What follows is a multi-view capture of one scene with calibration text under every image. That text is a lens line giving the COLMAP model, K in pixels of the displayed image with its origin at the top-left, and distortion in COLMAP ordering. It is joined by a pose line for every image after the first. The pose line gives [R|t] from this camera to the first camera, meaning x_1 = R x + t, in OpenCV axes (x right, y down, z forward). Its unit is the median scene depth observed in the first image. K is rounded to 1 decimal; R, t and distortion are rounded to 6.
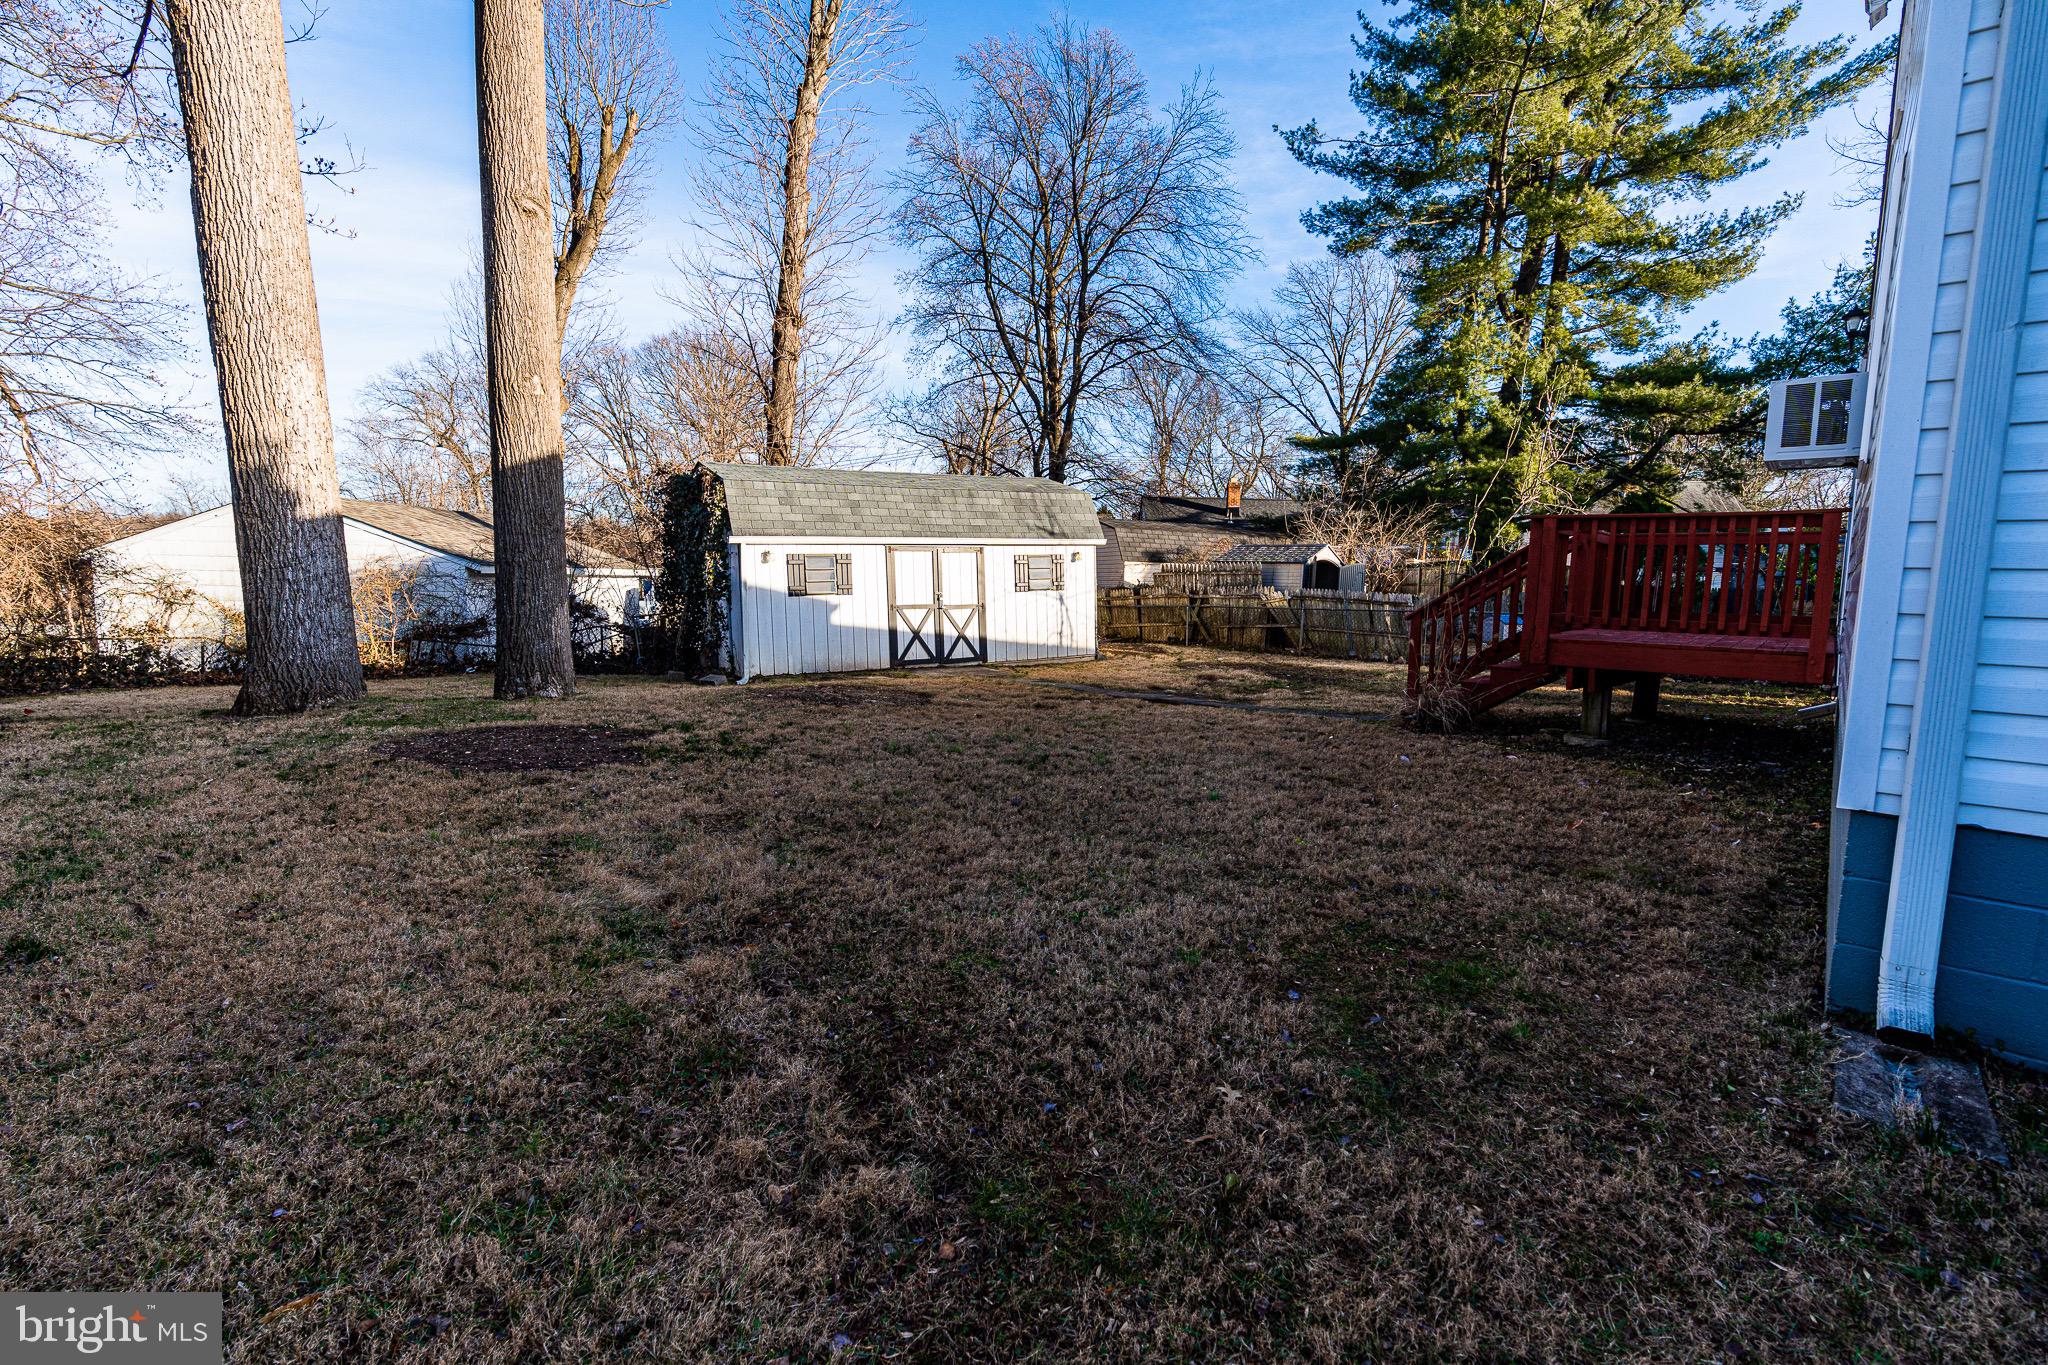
lens RADIAL K [[921.2, 0, 1024.7], [0, 921.2, 680.3], [0, 0, 1]] dist [-0.012791, 0.005140]
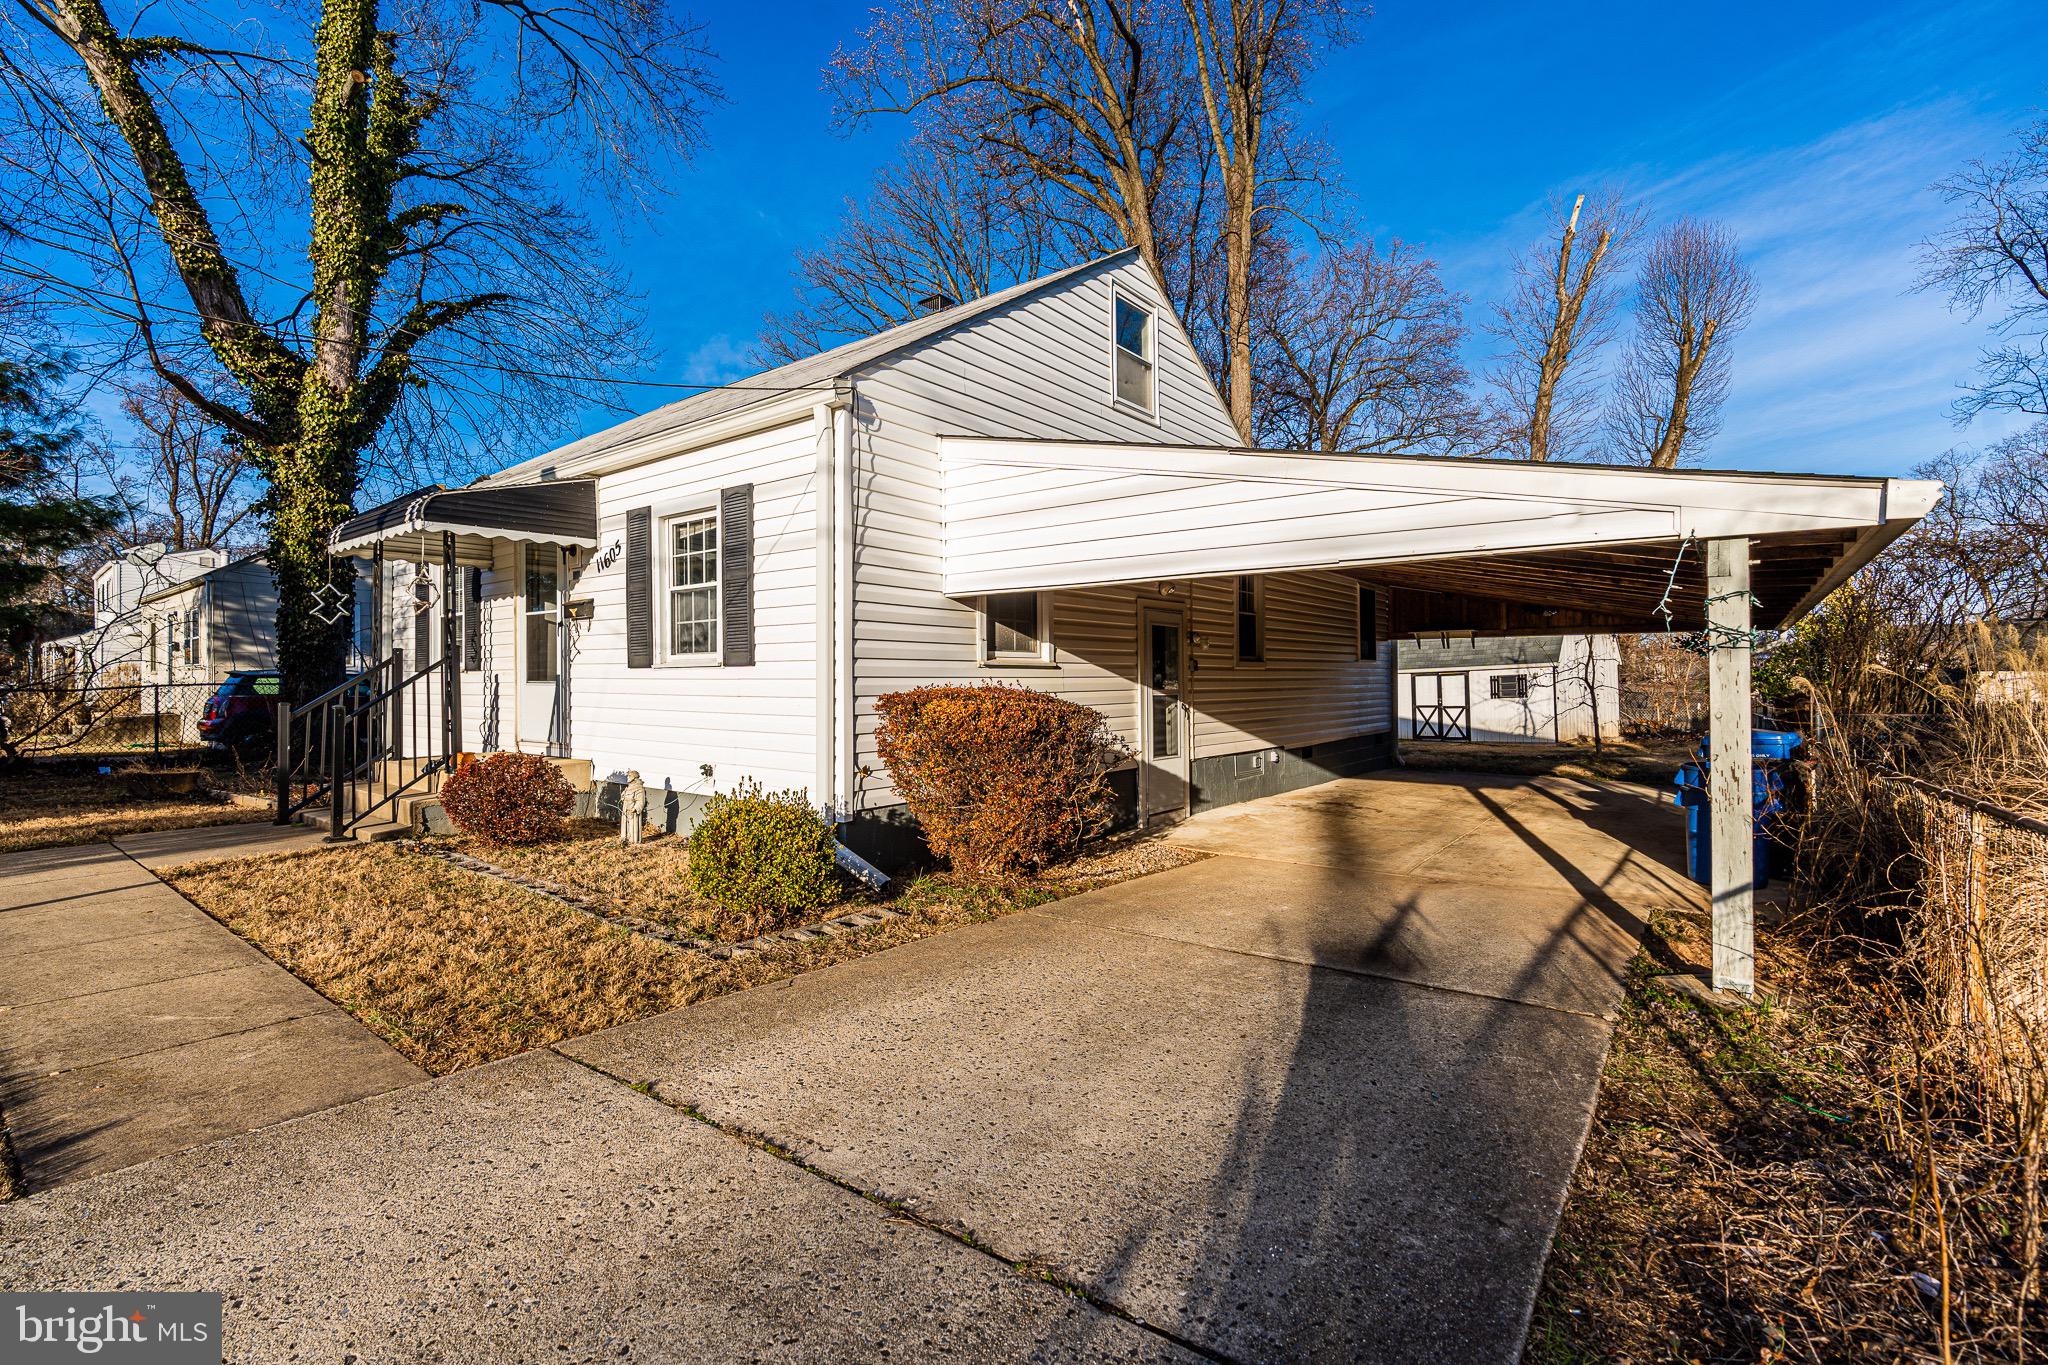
lens RADIAL K [[921.2, 0, 1017.6], [0, 921.2, 675.5], [0, 0, 1]] dist [-0.012791, 0.005140]
pose [[0.056596, -0.023477, -0.998121, 1.520838], [-0.105952, 0.993937, -0.029386, -0.002341], [0.992759, 0.107416, 0.053765, 0.092037]]
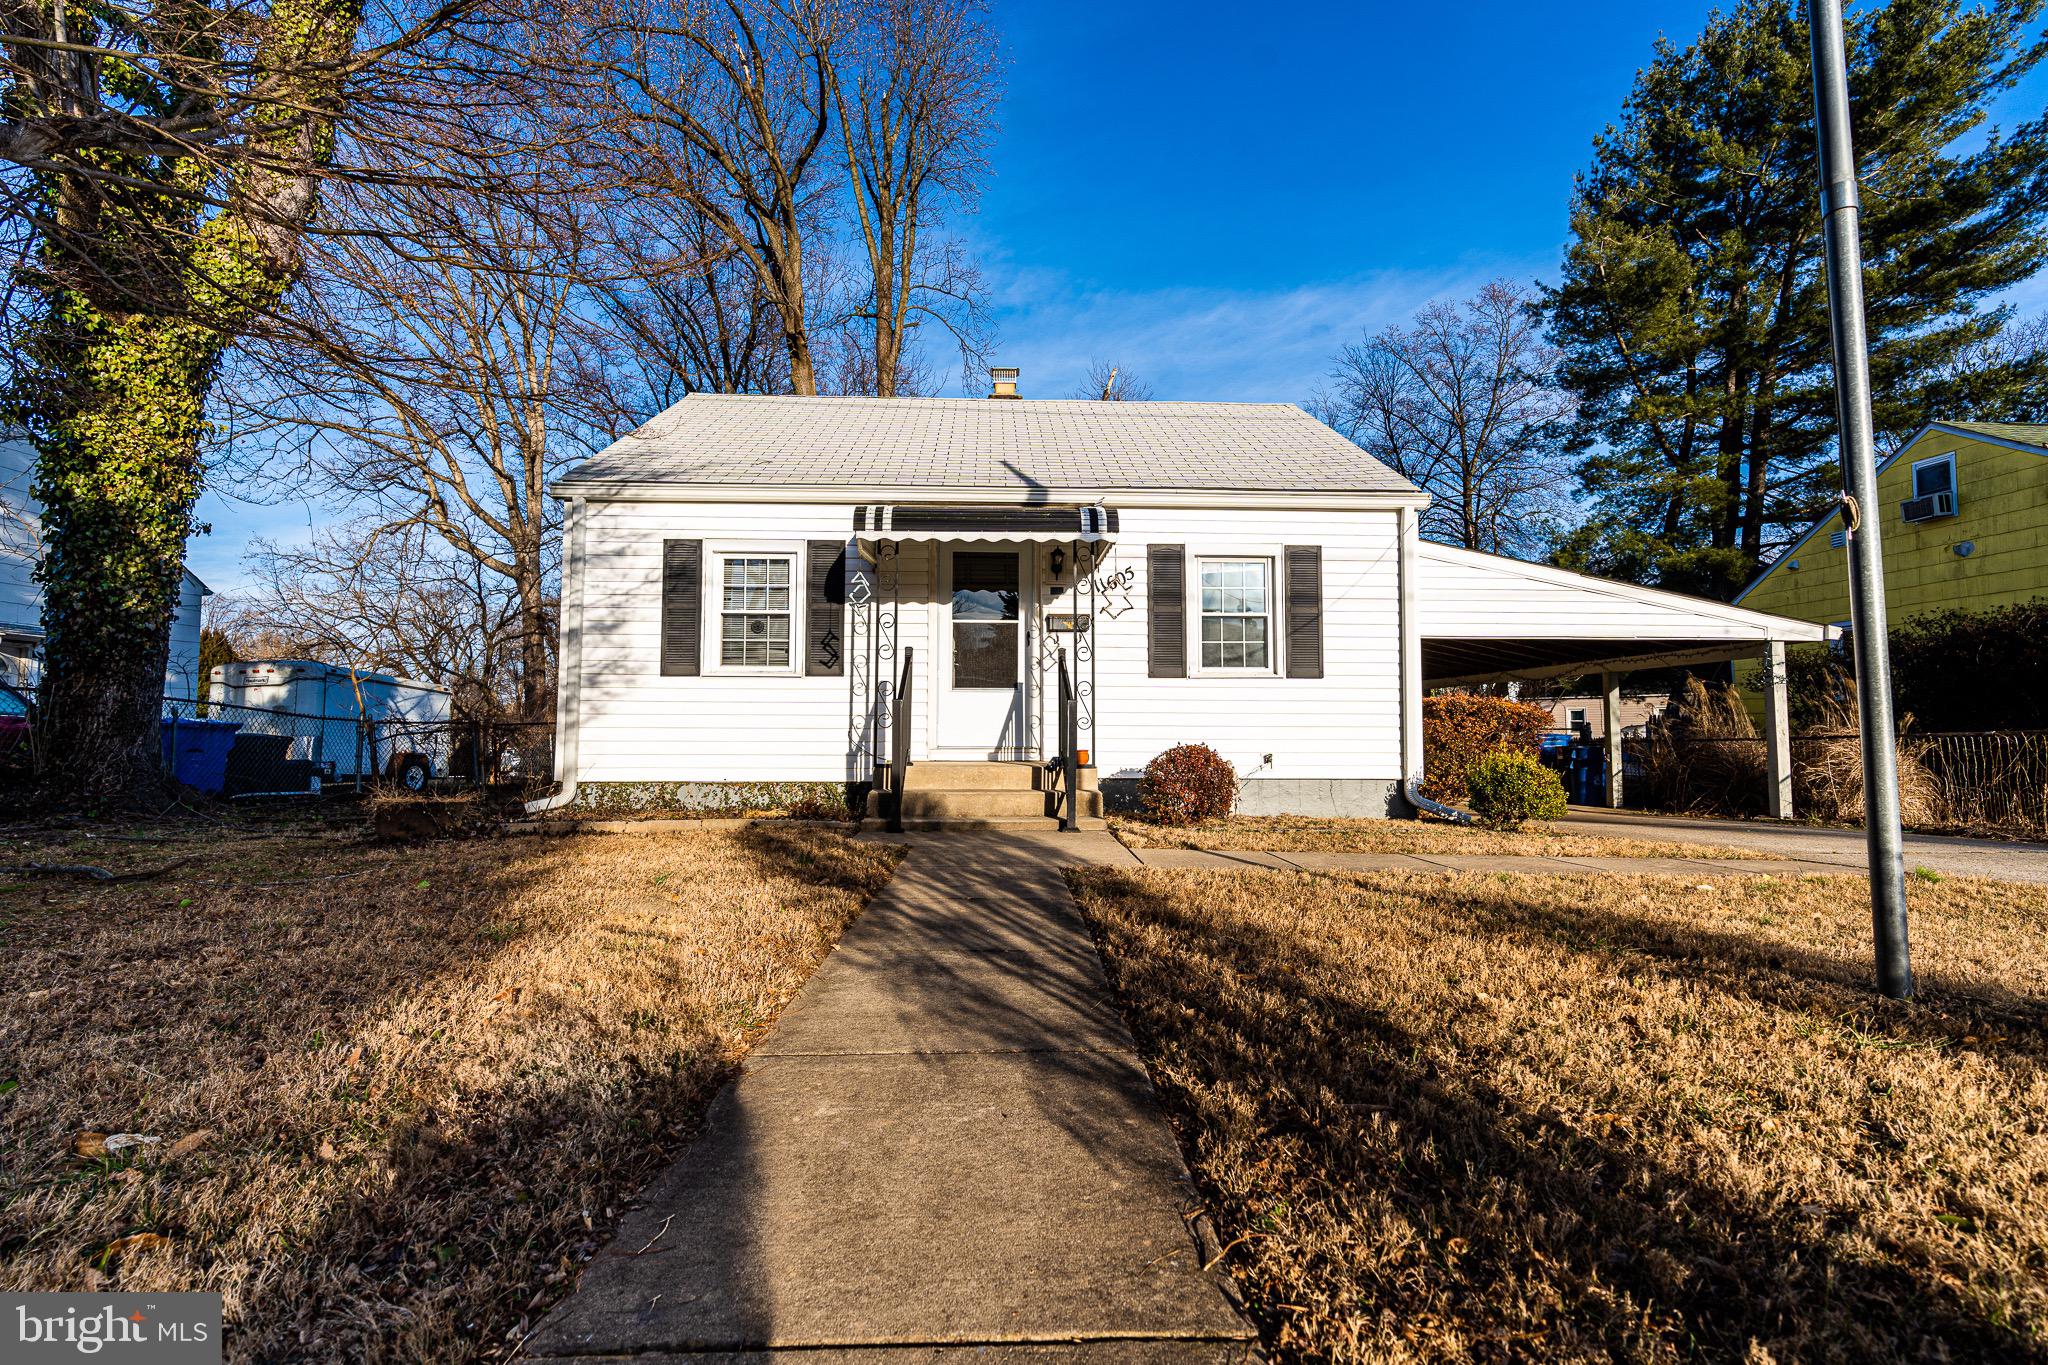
lens RADIAL K [[921.2, 0, 1019.2], [0, 921.2, 679.6], [0, 0, 1]] dist [-0.012791, 0.005140]
pose [[0.680184, -0.061866, -0.730426, 1.400316], [-0.069380, 0.986526, -0.148165, 0.082576], [0.729751, 0.151456, 0.666727, -0.459101]]
